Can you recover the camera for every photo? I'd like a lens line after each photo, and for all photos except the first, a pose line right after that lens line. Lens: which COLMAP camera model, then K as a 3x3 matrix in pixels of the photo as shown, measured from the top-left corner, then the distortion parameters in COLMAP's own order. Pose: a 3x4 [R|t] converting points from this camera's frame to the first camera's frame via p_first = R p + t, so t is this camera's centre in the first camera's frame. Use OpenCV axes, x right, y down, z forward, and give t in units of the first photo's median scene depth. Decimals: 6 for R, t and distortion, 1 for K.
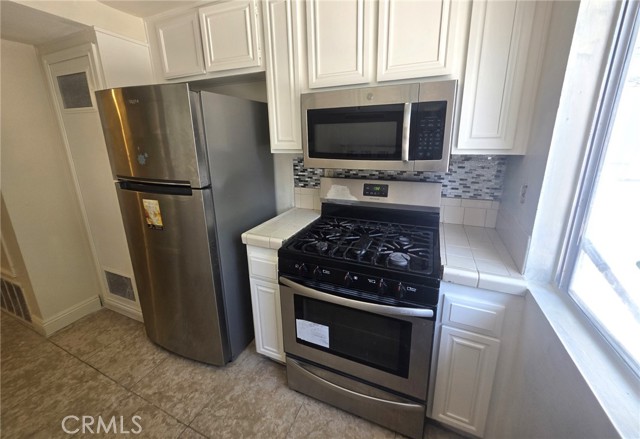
lens RADIAL K [[287.4, 0, 310.0], [0, 287.4, 208.2], [0, 0, 1]] dist [0.026601, 0.000118]
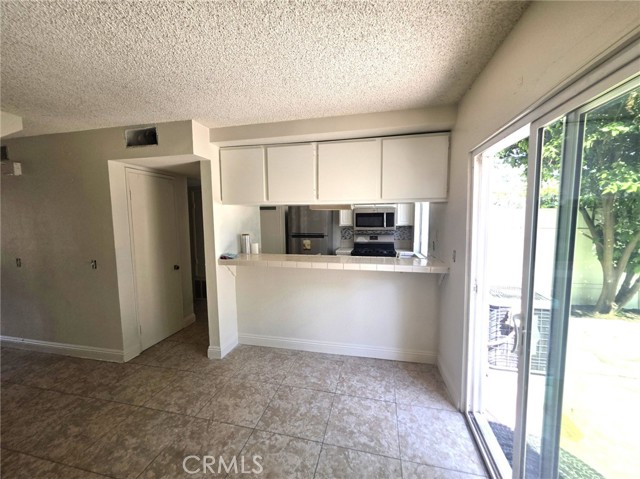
lens RADIAL K [[256.3, 0, 318.5], [0, 256.3, 243.6], [0, 0, 1]] dist [0.001246, 0.000503]
pose [[0.979288, -0.007627, 0.202326, -1.002719], [0.038185, 0.988315, -0.147566, 0.422604], [-0.198837, 0.152235, 0.968137, -1.698079]]
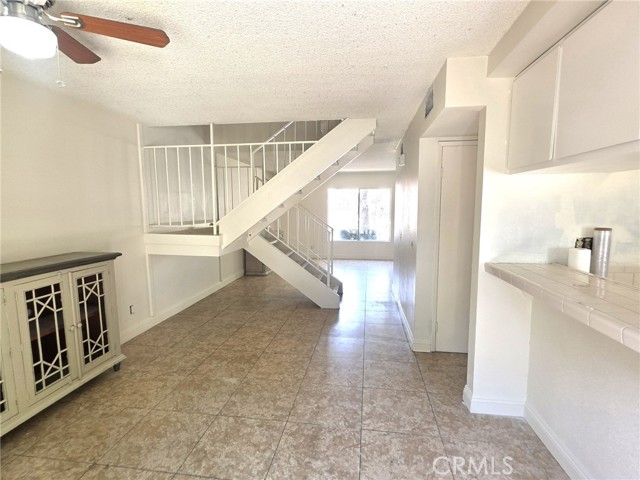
lens RADIAL K [[322.7, 0, 318.7], [0, 322.7, 242.4], [0, 0, 1]] dist [-0.001485, 0.001207]
pose [[0.286361, 0.125073, -0.949923, -0.236589], [-0.241129, 0.968940, 0.054887, 0.267366], [0.927283, 0.213336, 0.307625, -1.000400]]
